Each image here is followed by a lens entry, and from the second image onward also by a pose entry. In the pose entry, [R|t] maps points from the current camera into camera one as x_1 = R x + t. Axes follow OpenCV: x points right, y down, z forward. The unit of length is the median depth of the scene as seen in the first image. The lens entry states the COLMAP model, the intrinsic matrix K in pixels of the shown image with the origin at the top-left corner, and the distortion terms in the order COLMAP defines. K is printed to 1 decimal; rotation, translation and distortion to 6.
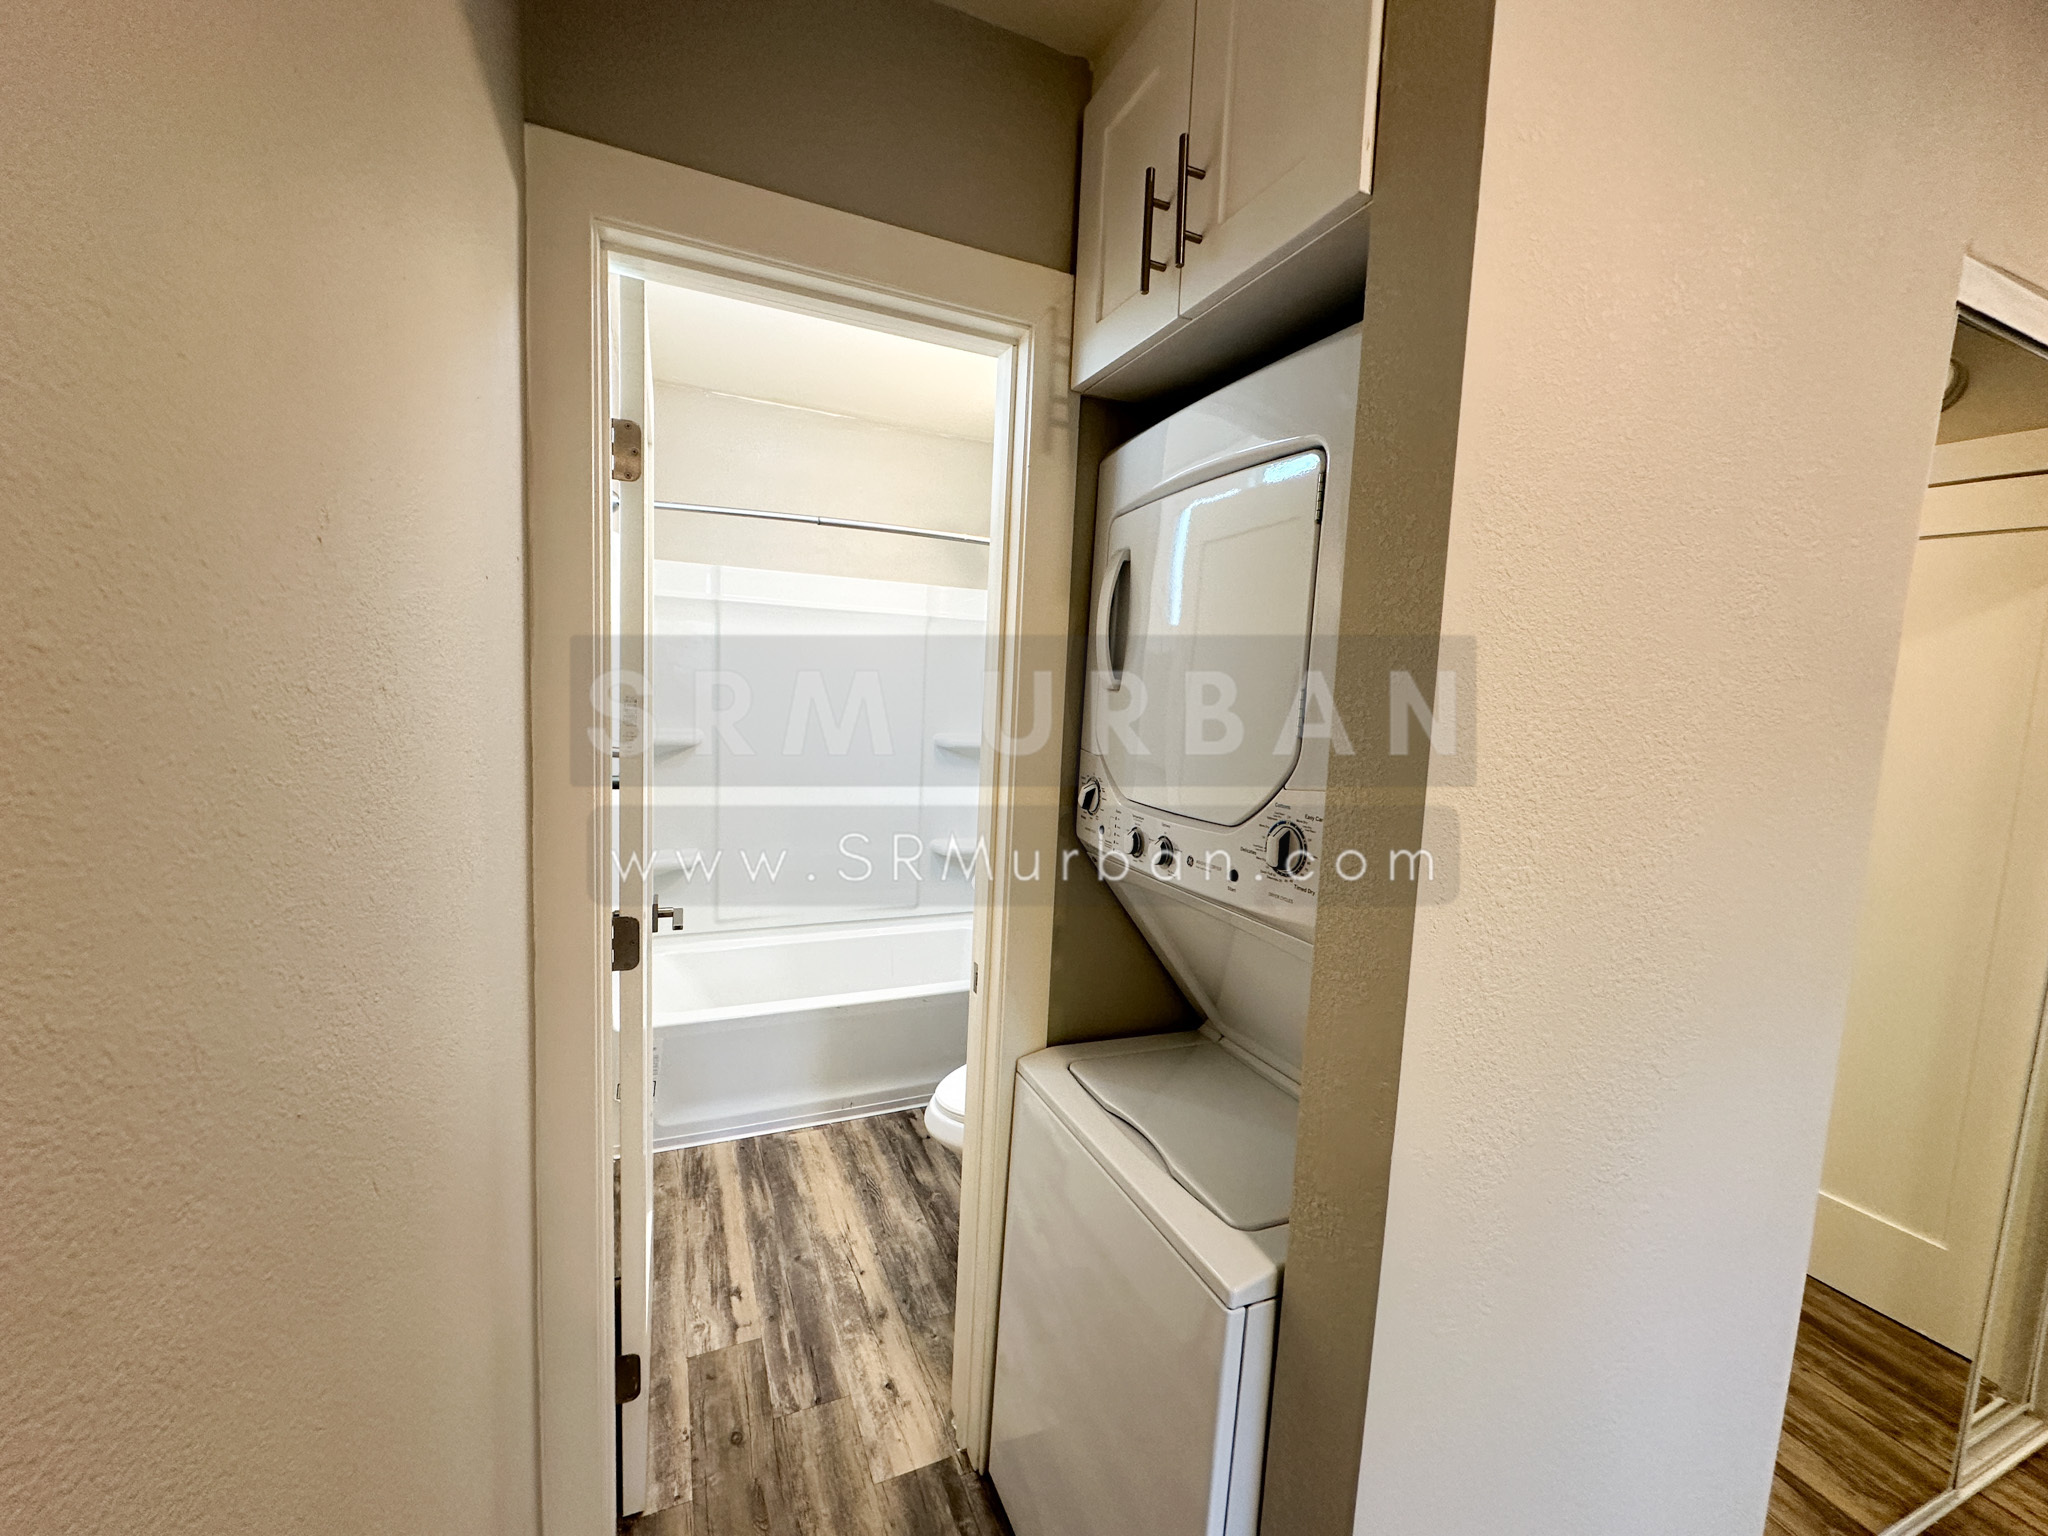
lens RADIAL K [[813.5, 0, 1024.4], [0, 813.5, 765.9], [0, 0, 1]] dist [0.000015, -0.000067]
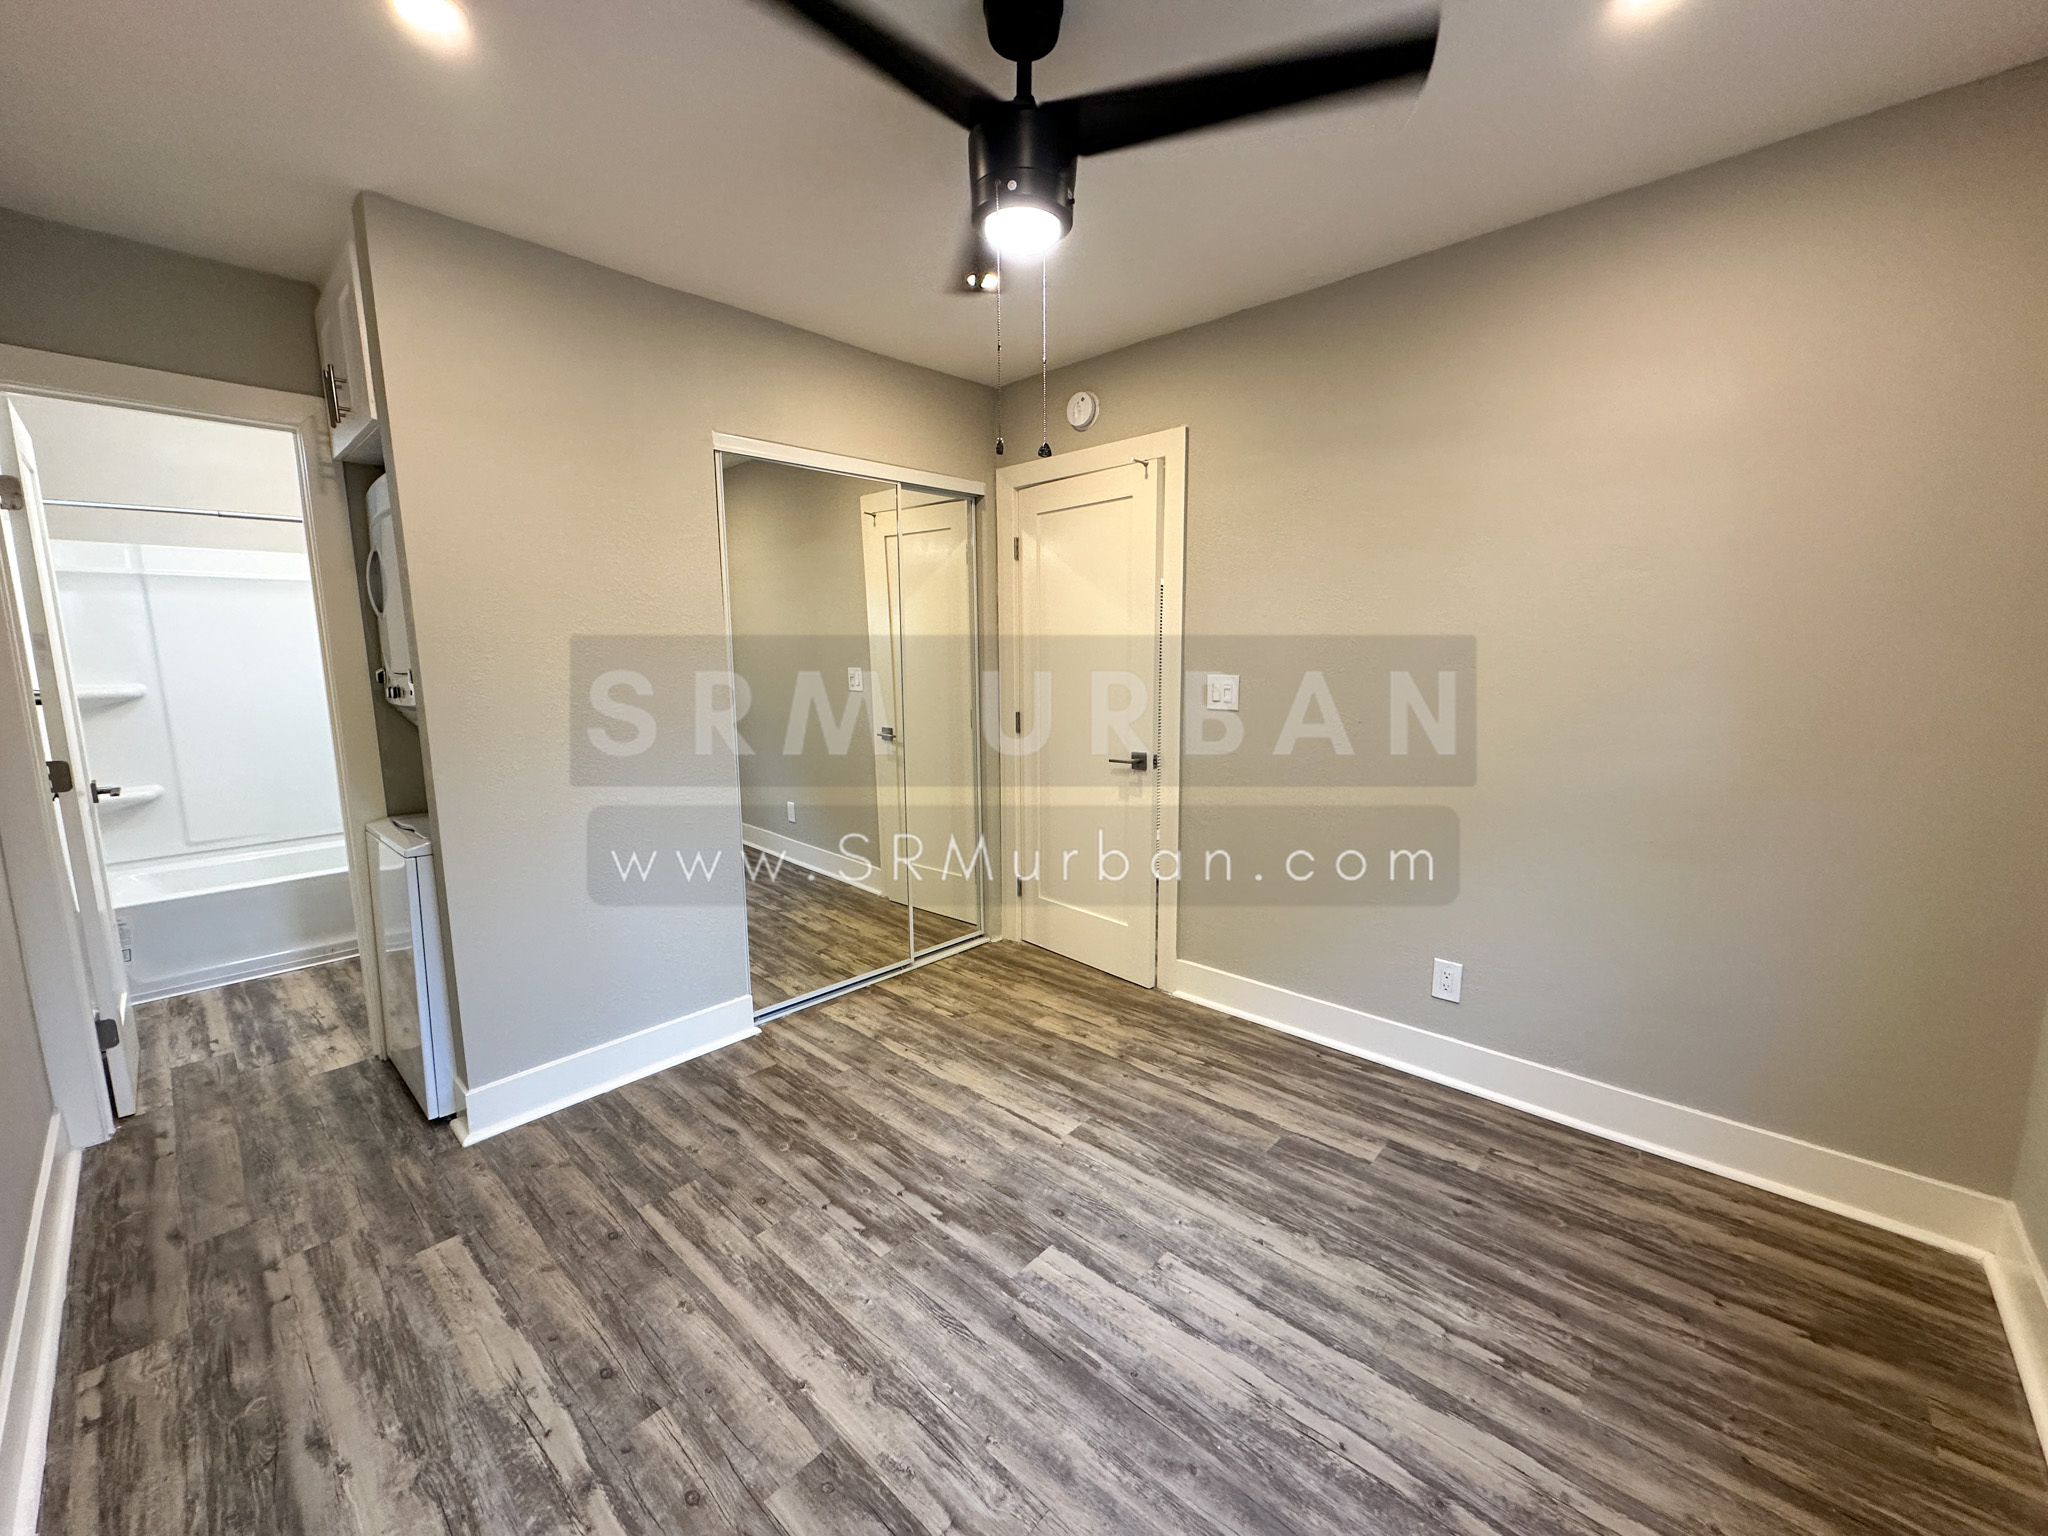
lens RADIAL K [[813.5, 0, 1024.4], [0, 813.5, 765.9], [0, 0, 1]] dist [0.000015, -0.000067]
pose [[0.916282, -0.114326, 0.383870, 0.402202], [0.095705, 0.993130, 0.067334, 0.150120], [-0.388931, -0.024958, 0.920929, -0.768157]]
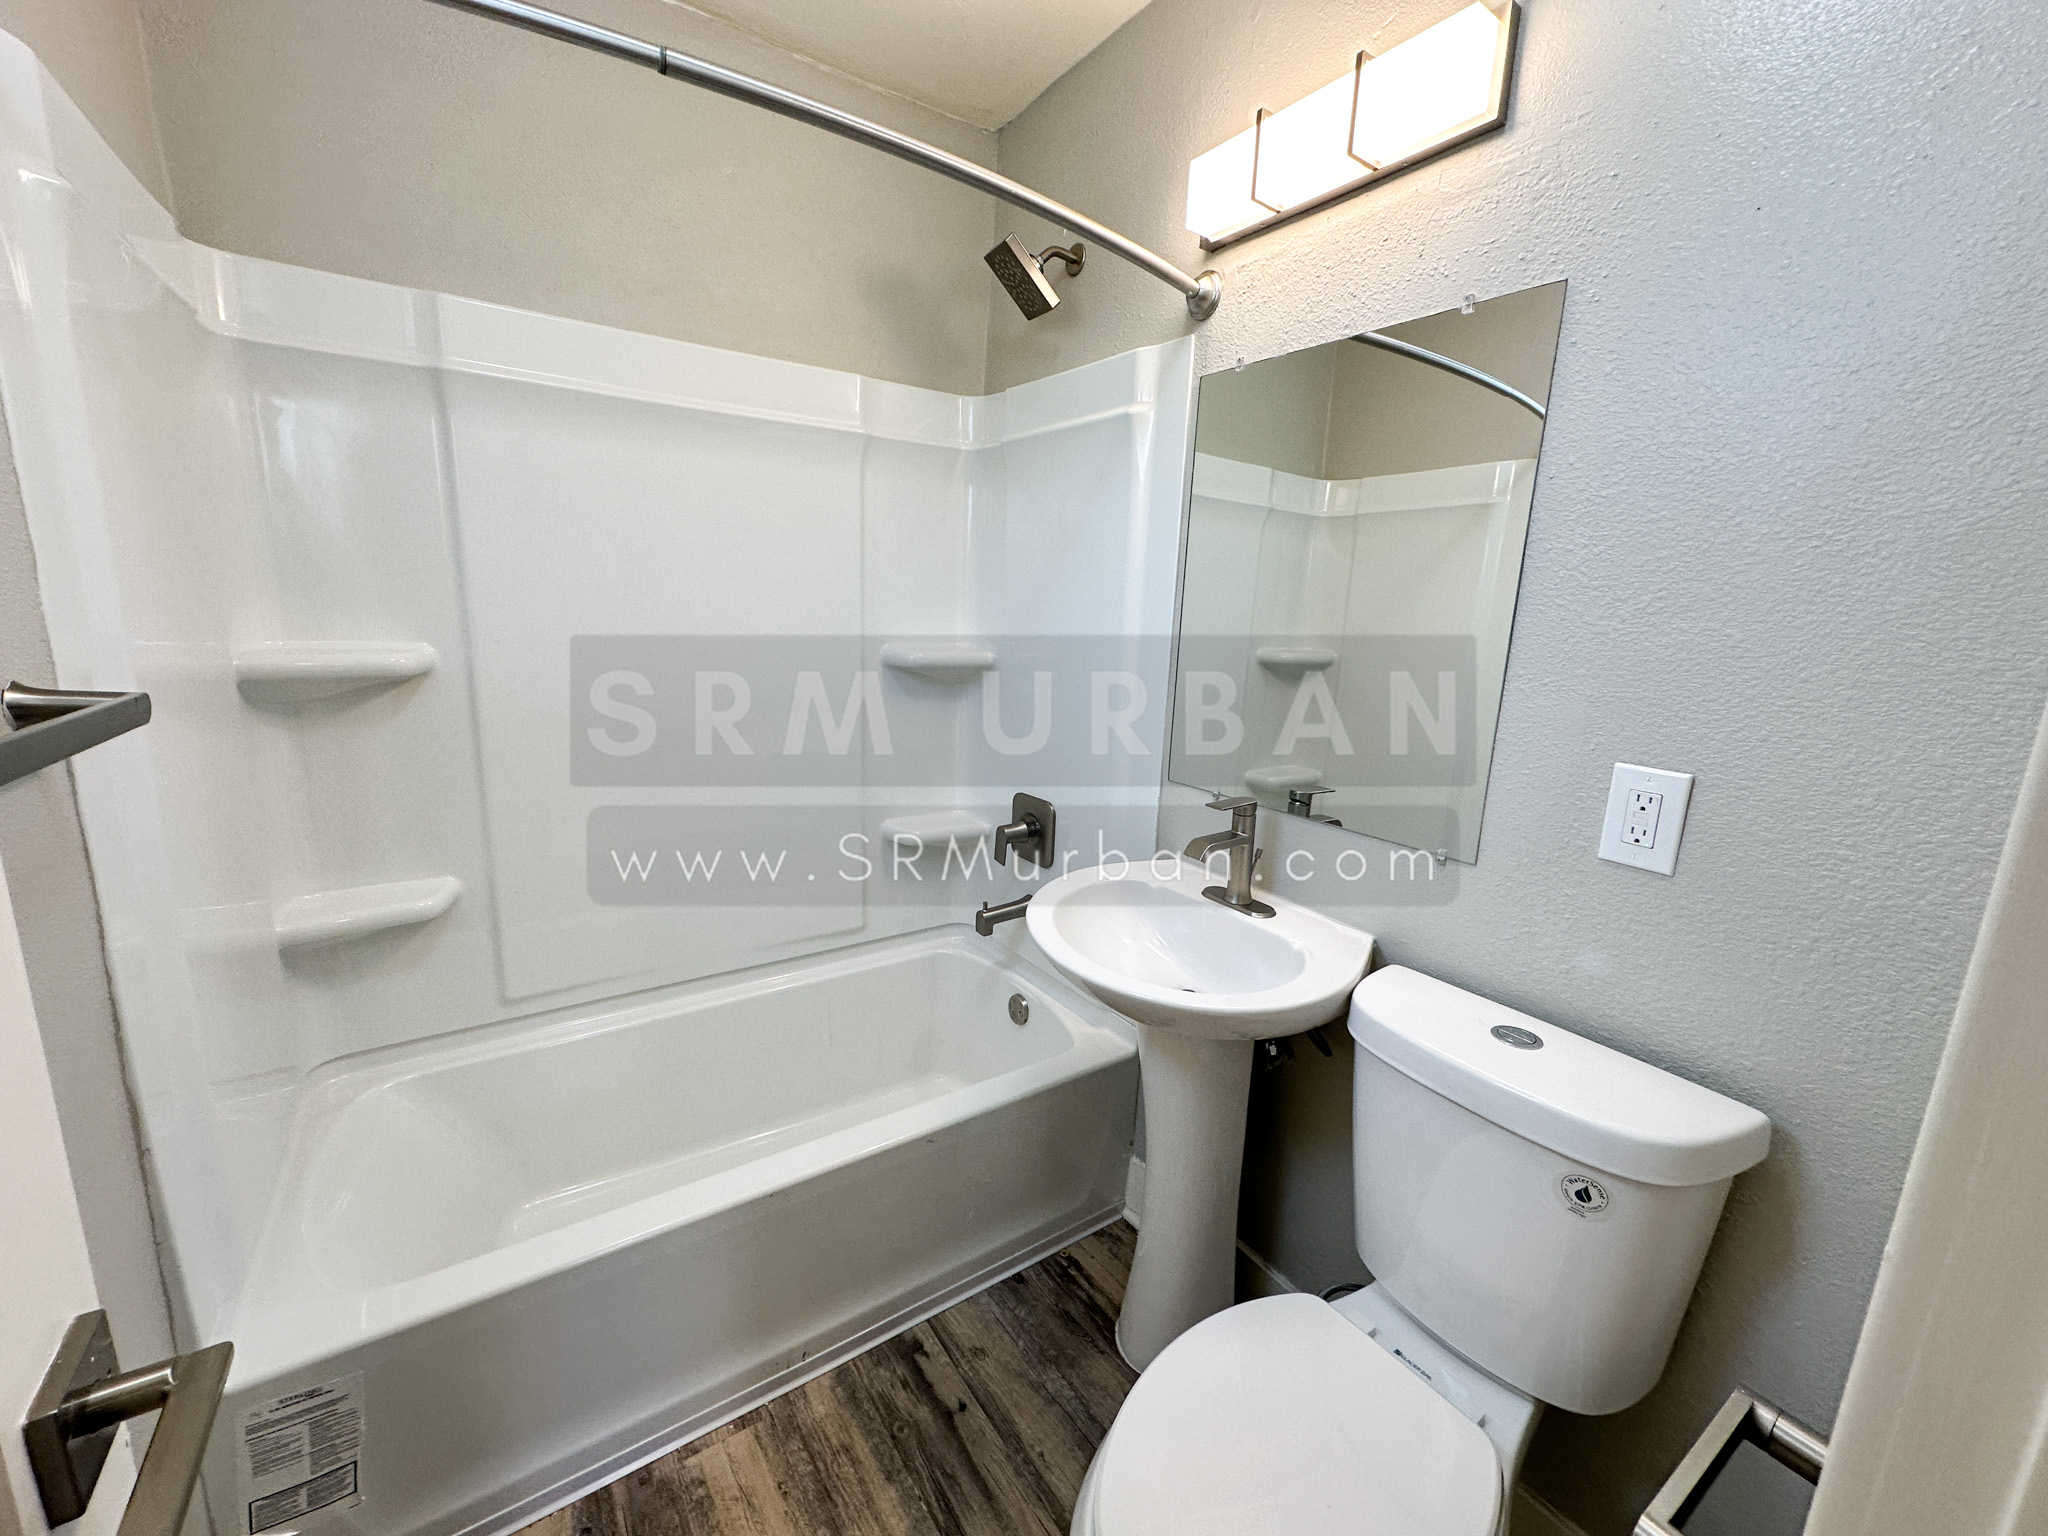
lens RADIAL K [[813.5, 0, 1024.4], [0, 813.5, 765.9], [0, 0, 1]] dist [0.000015, -0.000067]
pose [[0.983416, -0.047044, 0.175159, -0.167693], [0.028860, 0.994059, 0.104948, -0.015416], [-0.179055, -0.098153, 0.978931, 0.567526]]
